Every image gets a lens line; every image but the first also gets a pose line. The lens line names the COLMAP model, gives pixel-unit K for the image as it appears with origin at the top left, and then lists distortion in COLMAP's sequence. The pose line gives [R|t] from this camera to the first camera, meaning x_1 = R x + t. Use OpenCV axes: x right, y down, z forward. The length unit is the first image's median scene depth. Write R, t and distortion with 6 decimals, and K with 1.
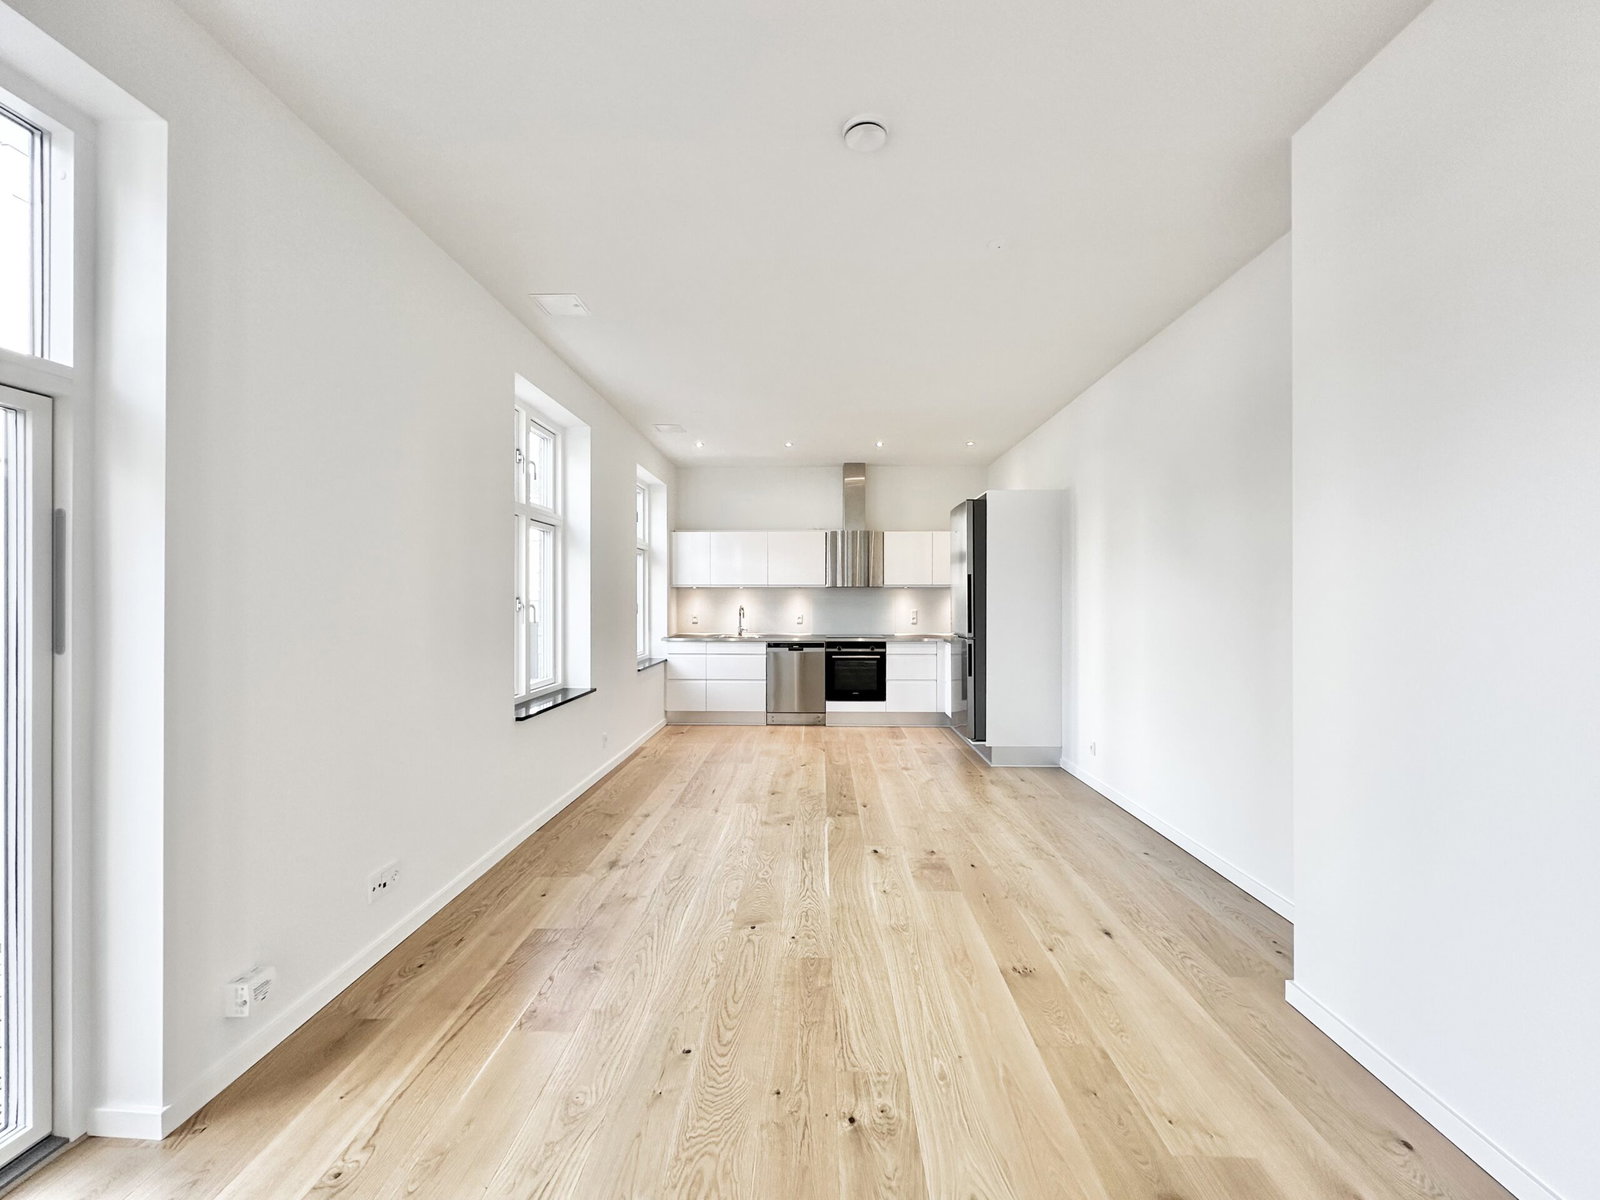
lens RADIAL K [[634.1, 0, 800.0], [0, 634.1, 600.0], [0, 0, 1]] dist [-0.006533, 0.000181]
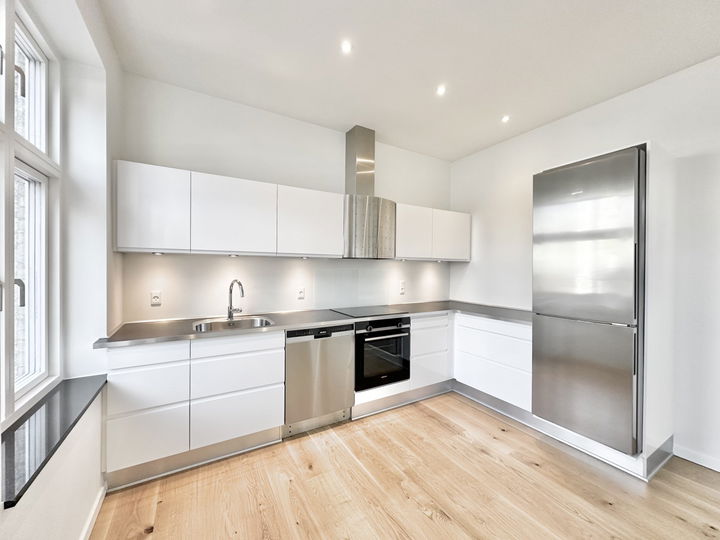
lens RADIAL K [[285.3, 0, 360.0], [0, 285.3, 270.0], [0, 0, 1]] dist [-0.006533, 0.000181]
pose [[0.848003, 0.004118, 0.529976, -0.154160], [-0.012117, 0.999859, 0.011619, -0.008466], [-0.529853, -0.016274, 0.847933, 0.673492]]
